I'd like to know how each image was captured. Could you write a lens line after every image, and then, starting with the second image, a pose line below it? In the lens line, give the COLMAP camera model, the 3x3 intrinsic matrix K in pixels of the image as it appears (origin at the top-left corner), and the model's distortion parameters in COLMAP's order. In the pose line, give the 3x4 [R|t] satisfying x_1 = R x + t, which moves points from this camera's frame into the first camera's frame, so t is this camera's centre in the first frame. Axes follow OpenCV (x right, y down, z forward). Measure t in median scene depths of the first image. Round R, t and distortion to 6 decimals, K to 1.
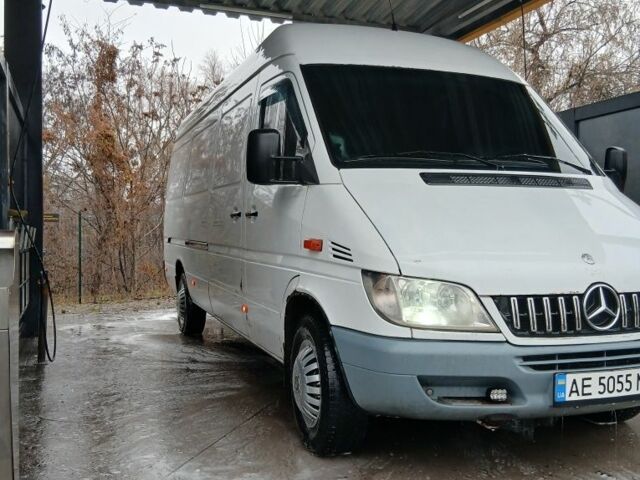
lens RADIAL K [[672.0, 0, 304.6], [0, 672.0, 236.3], [0, 0, 1]] dist [-0.001796, 0.000000]
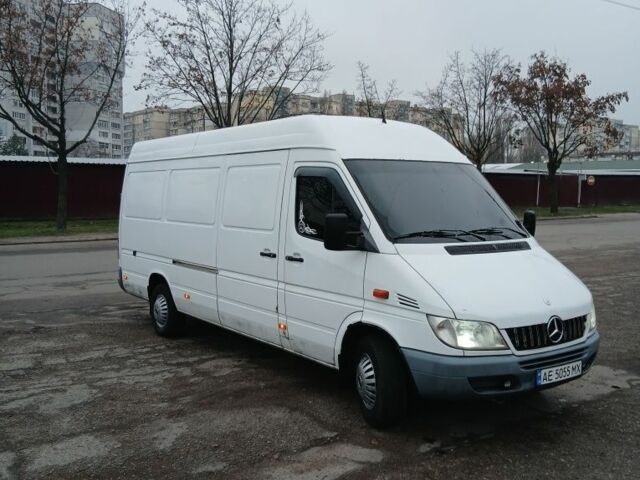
lens RADIAL K [[672.0, 0, 320.7], [0, 672.0, 236.0], [0, 0, 1]] dist [-0.001796, 0.000000]
pose [[0.957744, -0.015664, 0.287194, -0.662525], [0.001224, 0.998729, 0.050390, -0.234636], [-0.287619, -0.047909, 0.956546, -0.508464]]
